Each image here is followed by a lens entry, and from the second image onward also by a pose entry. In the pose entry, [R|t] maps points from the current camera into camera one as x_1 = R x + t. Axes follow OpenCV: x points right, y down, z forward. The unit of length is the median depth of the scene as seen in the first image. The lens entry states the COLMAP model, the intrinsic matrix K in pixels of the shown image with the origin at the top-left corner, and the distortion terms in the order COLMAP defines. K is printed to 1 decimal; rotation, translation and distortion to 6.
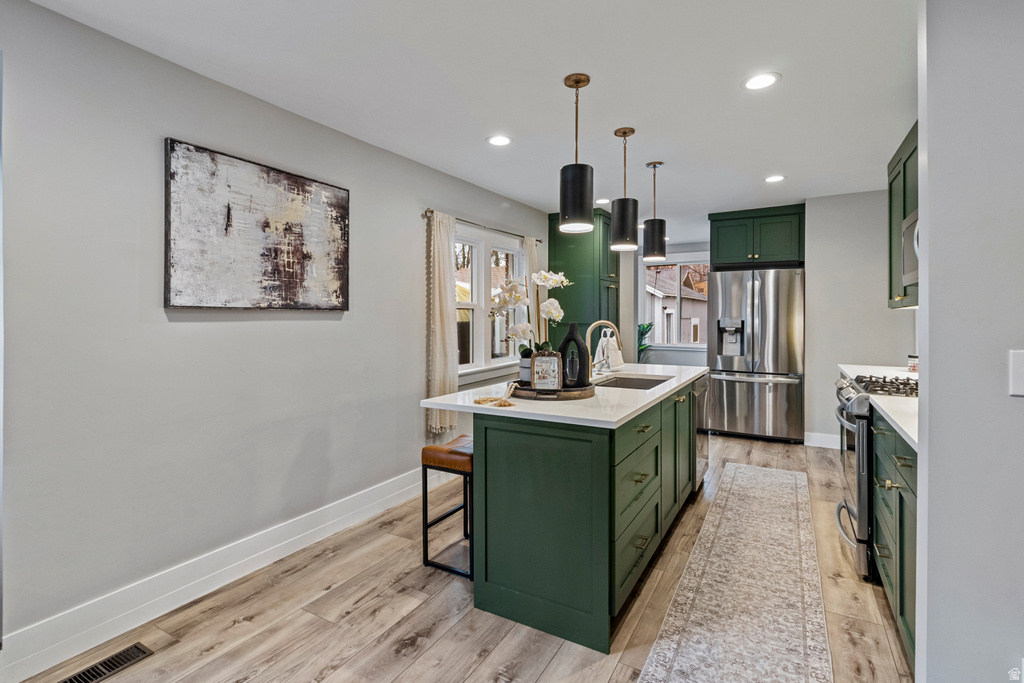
lens RADIAL K [[481.0, 0, 512.0], [0, 481.0, 318.4], [0, 0, 1]] dist [-0.002785, 0.001569]
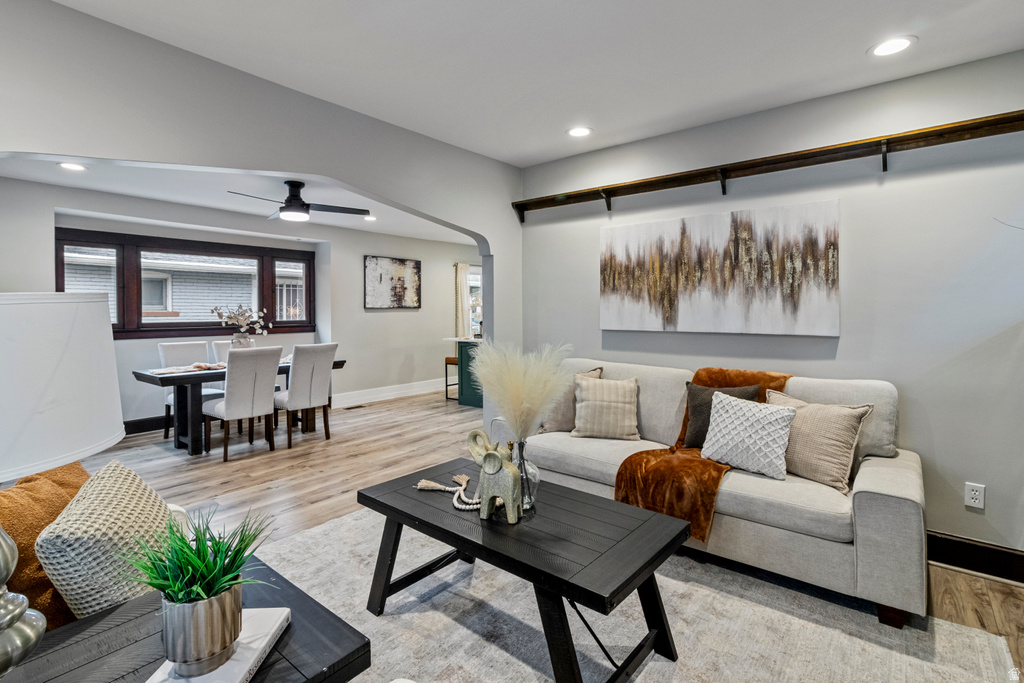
lens RADIAL K [[481.0, 0, 514.3], [0, 481.0, 313.4], [0, 0, 1]] dist [-0.002785, 0.001569]
pose [[0.986543, -0.005063, -0.163421, 0.564662], [0.005813, 0.999975, 0.004114, 0.003913], [0.163396, -0.005008, 0.986548, -1.433418]]
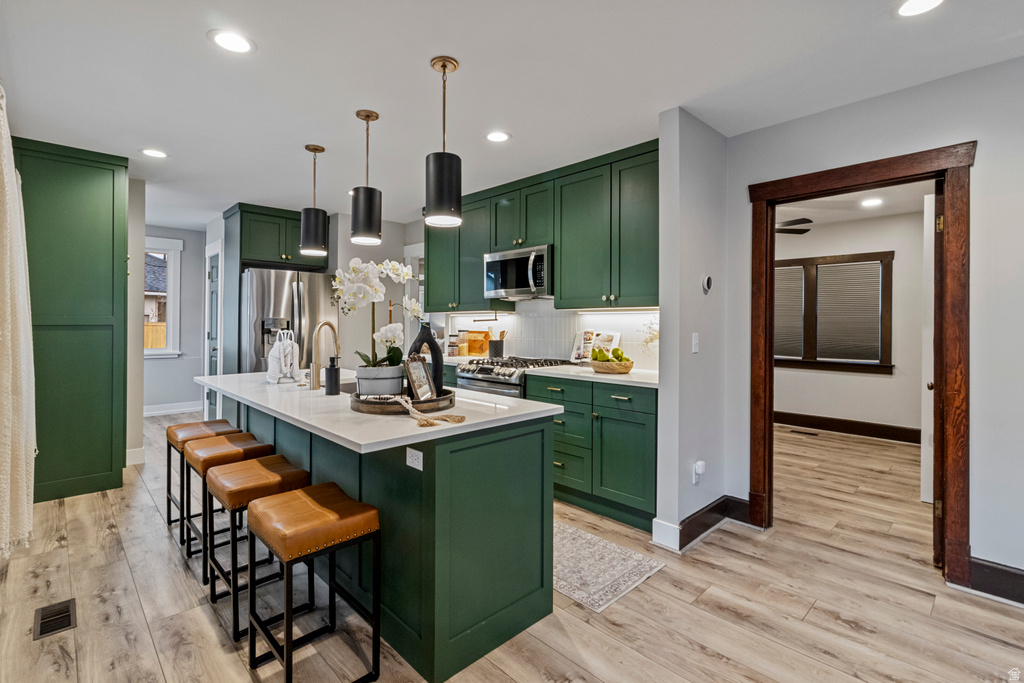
lens RADIAL K [[481.0, 0, 512.6], [0, 481.0, 318.0], [0, 0, 1]] dist [-0.002785, 0.001569]
pose [[0.271586, 0.008165, 0.962380, -0.575600], [-0.003529, 0.999966, -0.007488, 0.005713], [-0.962408, -0.001362, 0.271606, 0.482785]]
